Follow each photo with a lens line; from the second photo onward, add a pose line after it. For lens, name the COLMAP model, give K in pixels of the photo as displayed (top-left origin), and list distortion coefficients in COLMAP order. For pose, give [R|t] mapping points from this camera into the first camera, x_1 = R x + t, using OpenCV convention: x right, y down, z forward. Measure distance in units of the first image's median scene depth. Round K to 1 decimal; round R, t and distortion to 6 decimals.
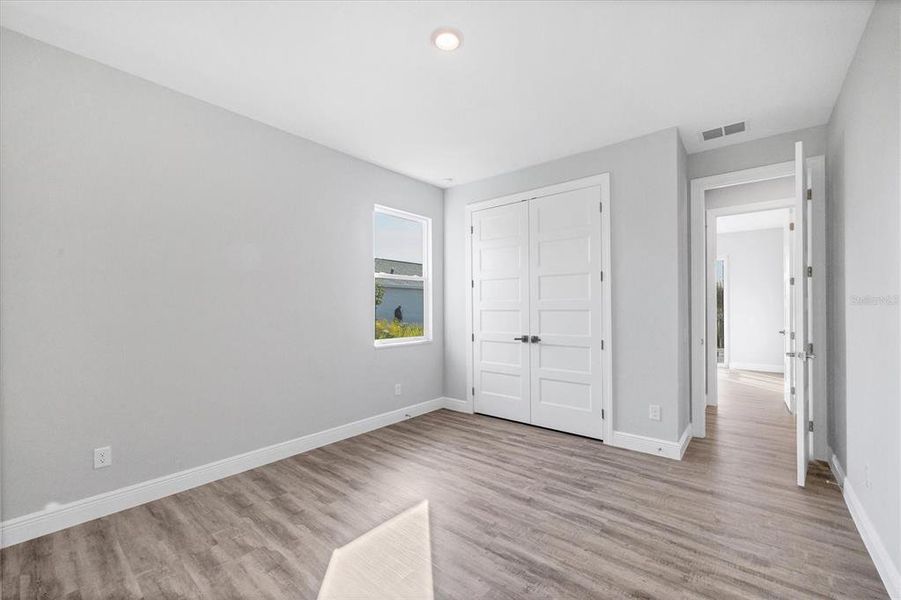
lens RADIAL K [[373.2, 0, 451.3], [0, 373.2, 310.8], [0, 0, 1]] dist [-0.000454, -0.000375]
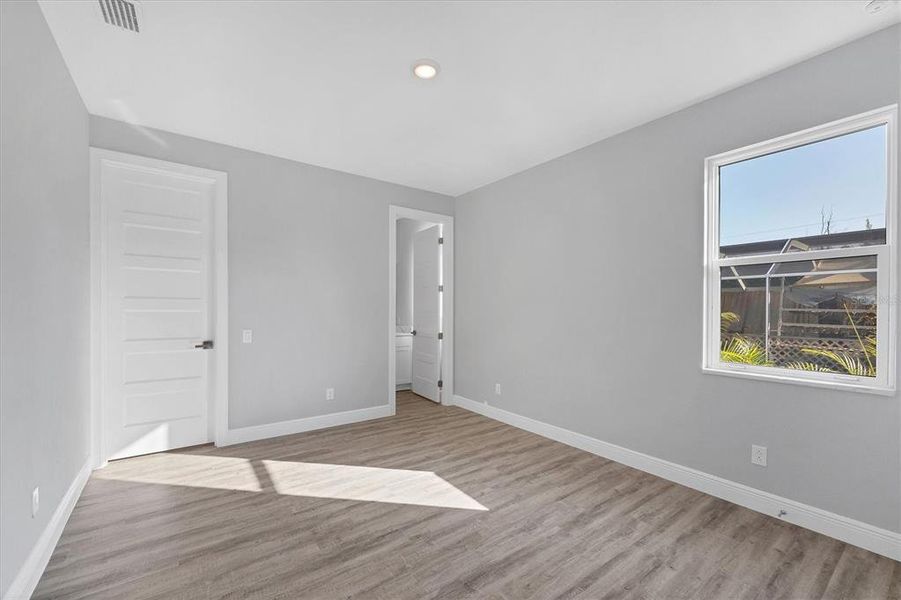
lens RADIAL K [[373.2, 0, 451.3], [0, 373.2, 310.8], [0, 0, 1]] dist [-0.000454, -0.000375]
pose [[-0.248012, 0.003931, -0.968749, 0.837935], [-0.014956, 0.999857, 0.007886, -0.017113], [0.968641, 0.016444, -0.247918, 1.060440]]
